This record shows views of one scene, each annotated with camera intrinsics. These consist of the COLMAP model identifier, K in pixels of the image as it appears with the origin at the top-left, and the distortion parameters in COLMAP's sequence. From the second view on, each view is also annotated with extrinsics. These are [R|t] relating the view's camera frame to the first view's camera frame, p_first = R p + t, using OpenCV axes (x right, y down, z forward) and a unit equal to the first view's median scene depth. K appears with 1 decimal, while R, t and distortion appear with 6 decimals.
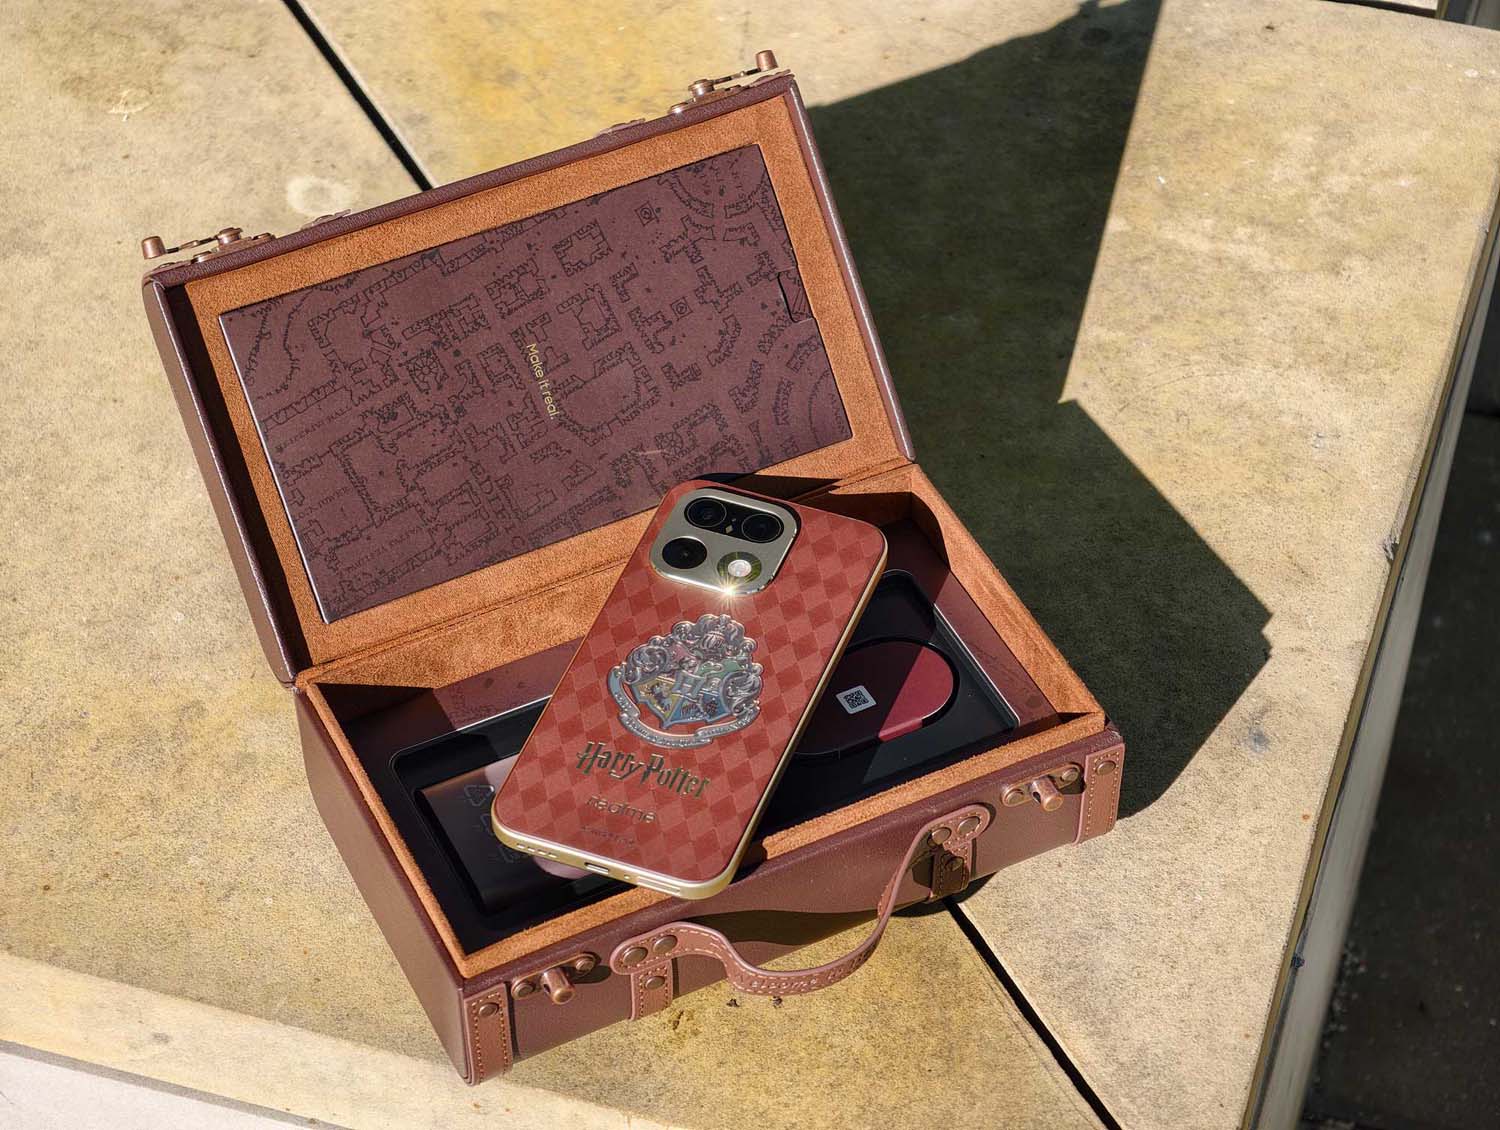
lens RADIAL K [[3637.3, 0, 750.0], [0, 3637.3, 565.0], [0, 0, 1]] dist [0.473937, -3.252913]
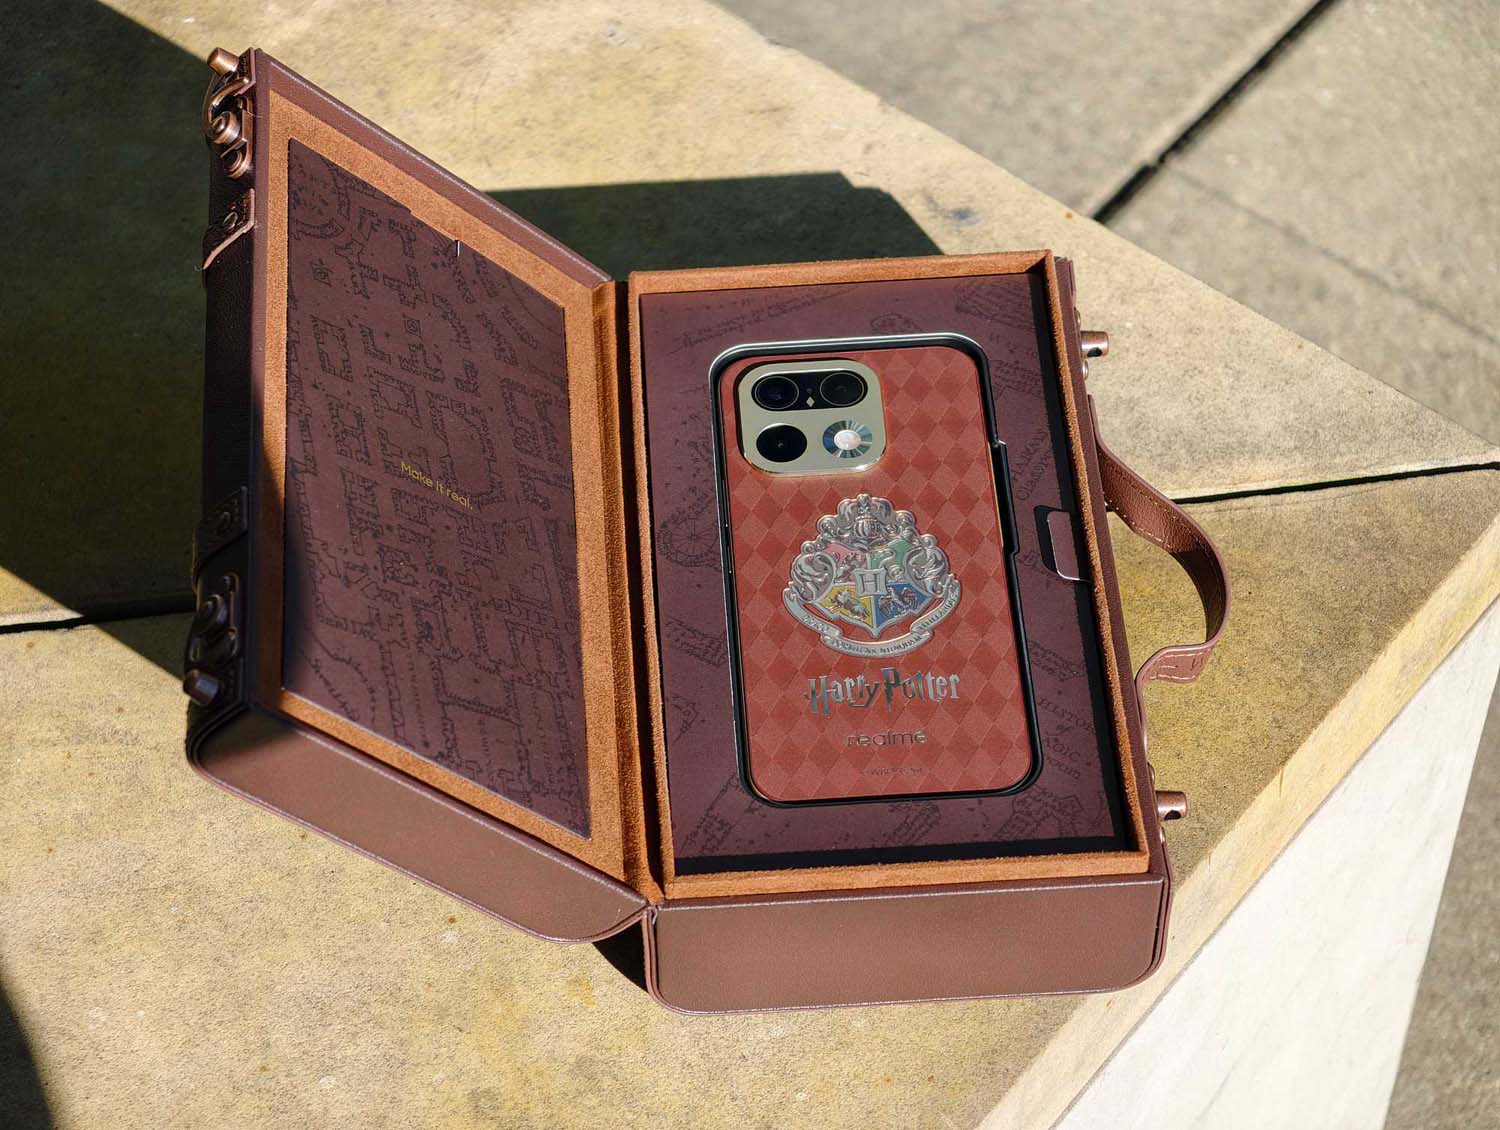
lens RADIAL K [[3637.3, 0, 750.0], [0, 3637.3, 565.0], [0, 0, 1]] dist [0.473937, -3.252913]
pose [[0.337687, -0.708804, 0.619326, -0.554947], [0.681292, 0.638062, 0.358772, -0.286008], [-0.649468, 0.300789, 0.698368, 0.388013]]
